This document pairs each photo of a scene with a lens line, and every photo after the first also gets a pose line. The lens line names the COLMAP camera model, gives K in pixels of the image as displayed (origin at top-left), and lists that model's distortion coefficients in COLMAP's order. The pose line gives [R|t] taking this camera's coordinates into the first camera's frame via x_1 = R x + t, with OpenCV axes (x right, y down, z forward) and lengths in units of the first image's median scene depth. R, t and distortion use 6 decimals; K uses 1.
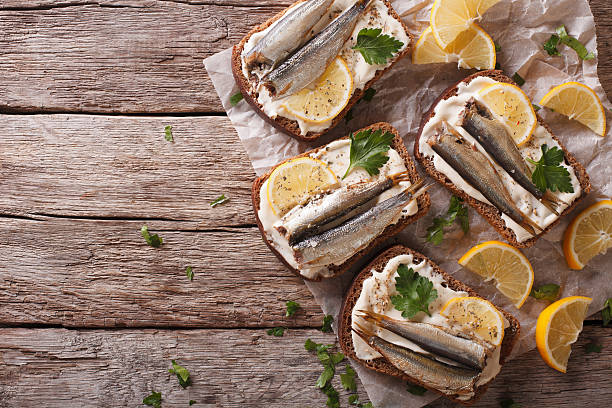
lens RADIAL K [[959.6, 0, 310.6], [0, 959.6, 206.0], [0, 0, 1]] dist [-0.190915, 0.000000]
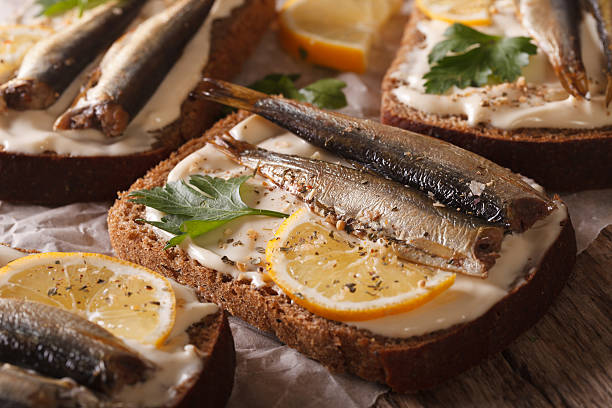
lens RADIAL K [[2137.4, 0, 303.8], [0, 2137.4, 203.3], [0, 0, 1]] dist [0.113562, 0.000000]
pose [[-0.393974, -0.499603, 0.771480, -0.606892], [0.918127, -0.252952, 0.305054, -0.274069], [0.042742, 0.828500, 0.558356, 0.524521]]
